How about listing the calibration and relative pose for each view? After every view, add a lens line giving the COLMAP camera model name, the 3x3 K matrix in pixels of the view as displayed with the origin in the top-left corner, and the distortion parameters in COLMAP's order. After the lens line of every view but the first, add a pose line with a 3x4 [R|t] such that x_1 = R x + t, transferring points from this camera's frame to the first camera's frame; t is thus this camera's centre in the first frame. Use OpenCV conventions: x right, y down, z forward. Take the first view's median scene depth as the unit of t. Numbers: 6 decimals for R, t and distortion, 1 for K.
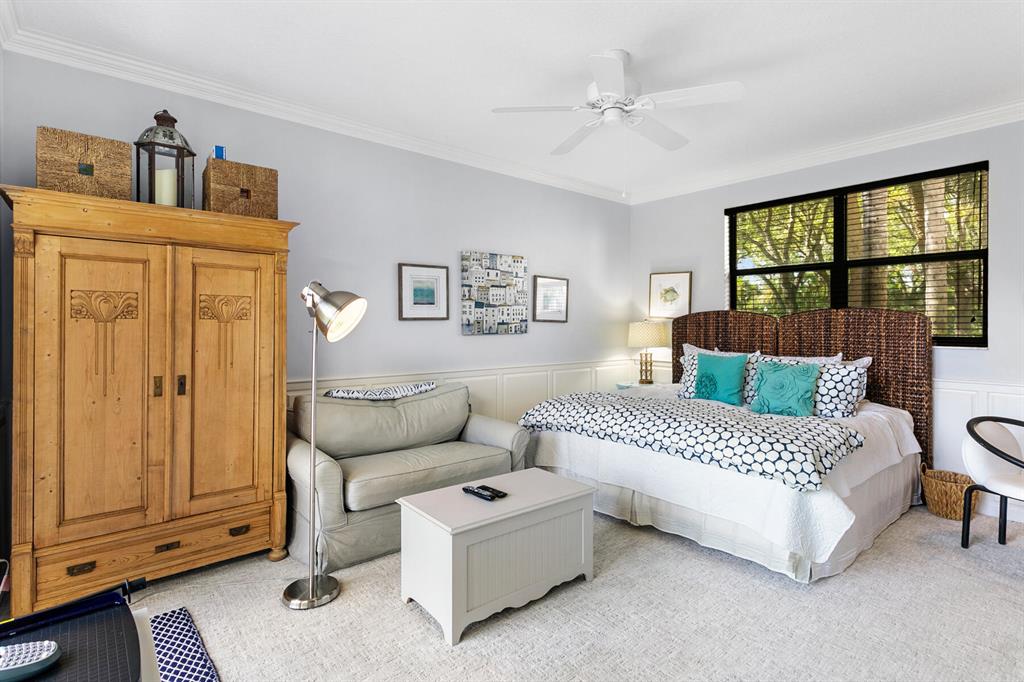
lens RADIAL K [[495.5, 0, 513.3], [0, 495.5, 324.6], [0, 0, 1]] dist [-0.001123, 0.000142]
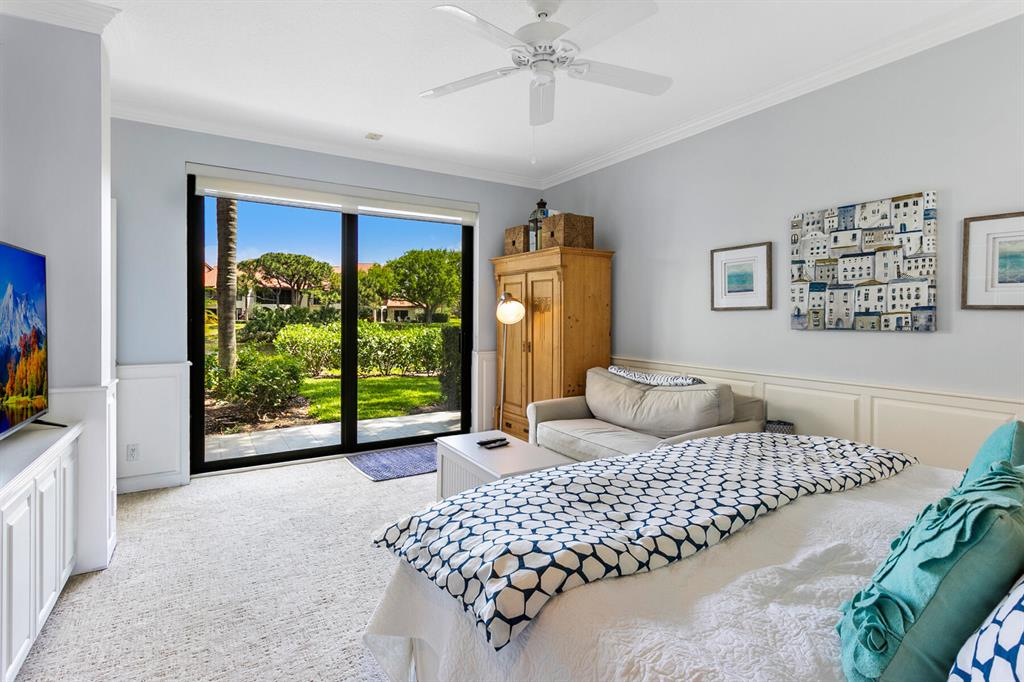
lens RADIAL K [[495.5, 0, 513.3], [0, 495.5, 324.6], [0, 0, 1]] dist [-0.001123, 0.000142]
pose [[-0.130035, 0.017434, -0.991356, 0.665459], [-0.004817, 0.999822, 0.018215, 0.002316], [0.991498, 0.007144, -0.129928, 0.659565]]
